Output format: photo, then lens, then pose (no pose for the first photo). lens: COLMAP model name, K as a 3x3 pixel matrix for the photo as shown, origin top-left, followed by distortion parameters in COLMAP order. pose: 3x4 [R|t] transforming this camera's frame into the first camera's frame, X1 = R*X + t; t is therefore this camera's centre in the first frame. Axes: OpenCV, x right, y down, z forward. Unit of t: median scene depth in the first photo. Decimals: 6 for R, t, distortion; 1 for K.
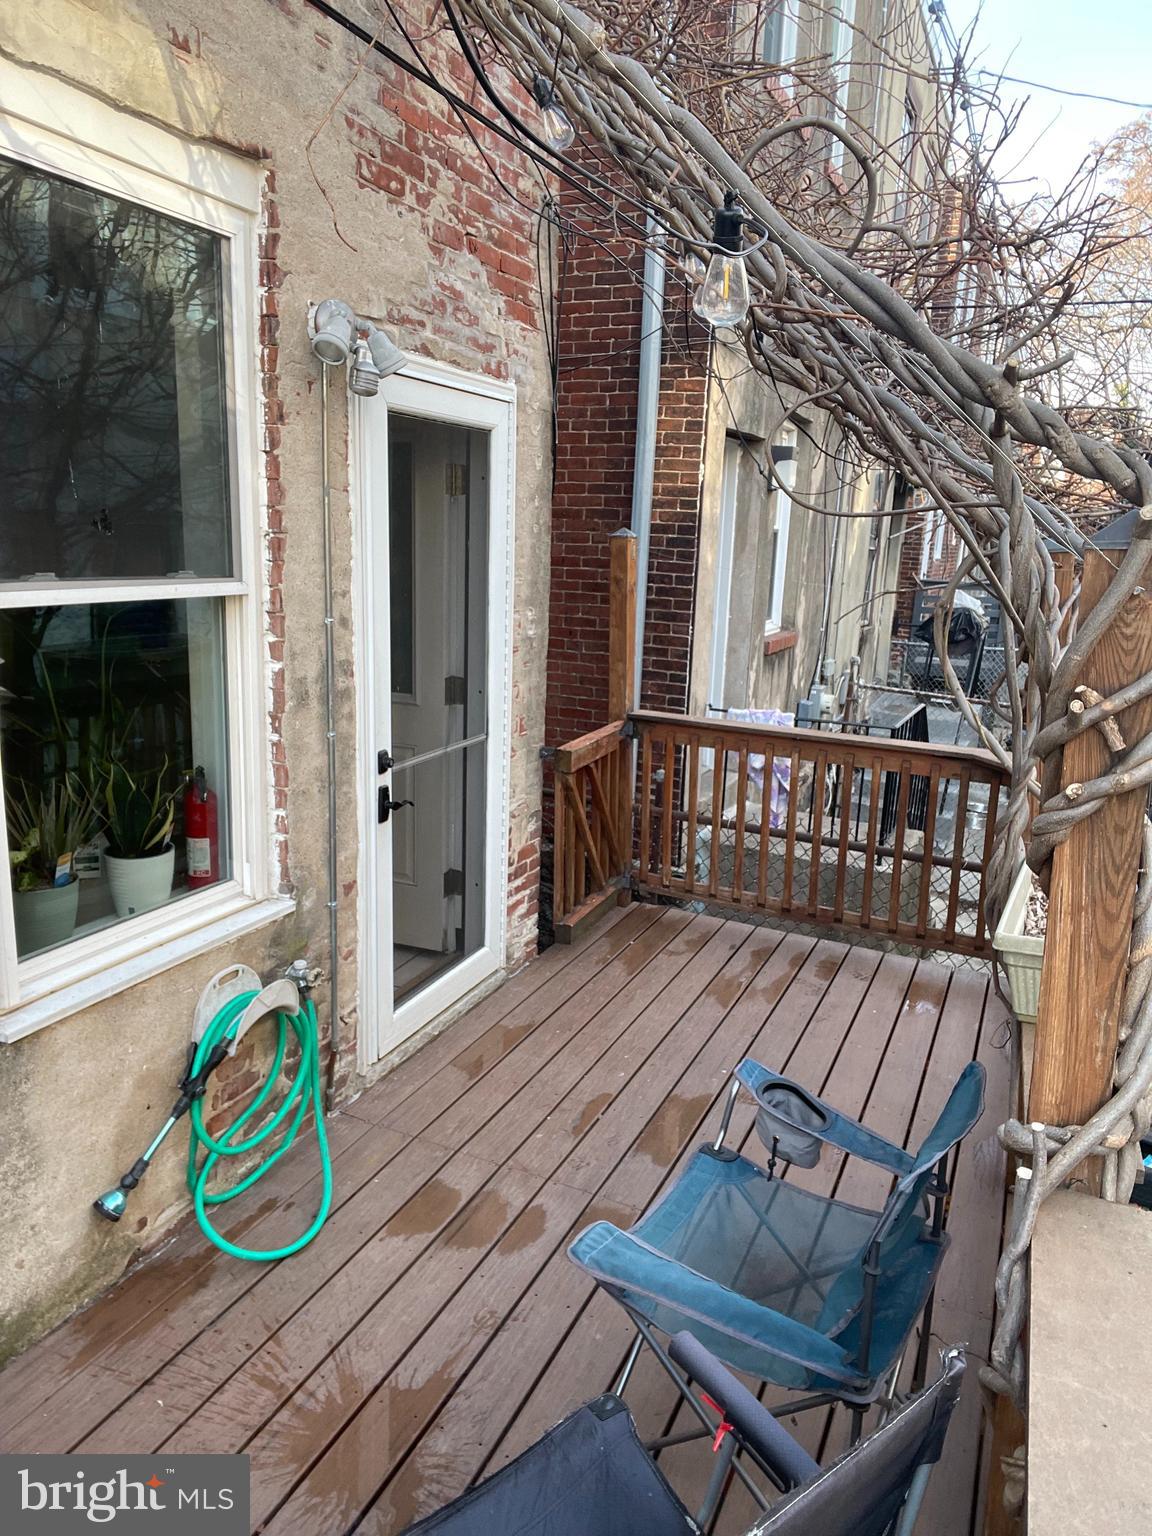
lens RADIAL K [[1049.6, 0, 576.0], [0, 1049.6, 768.0], [0, 0, 1]] dist [0.069084, -0.079571]
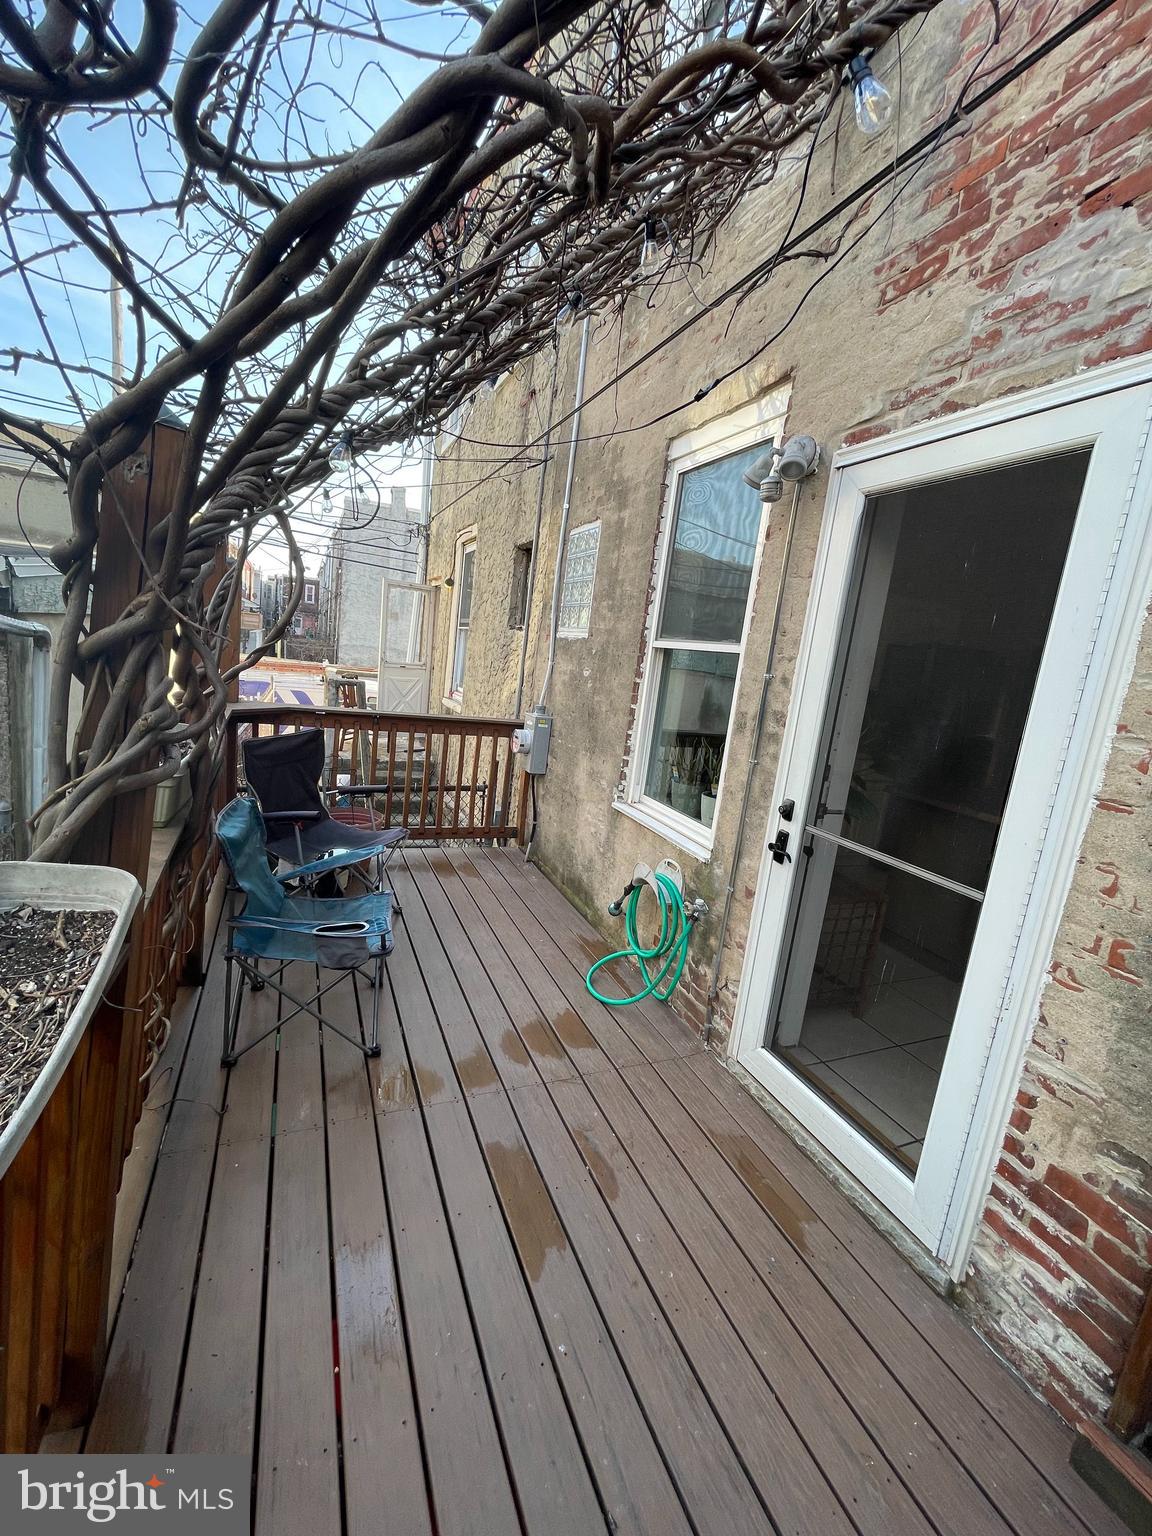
lens RADIAL K [[620.0, 0, 577.1], [0, 620.0, 771.4], [0, 0, 1]] dist [-0.001286, -0.000153]
pose [[-0.655641, 0.018026, -0.754858, 0.490028], [-0.312798, 0.903414, 0.293258, -0.175316], [0.687235, 0.428390, -0.586677, 1.272806]]
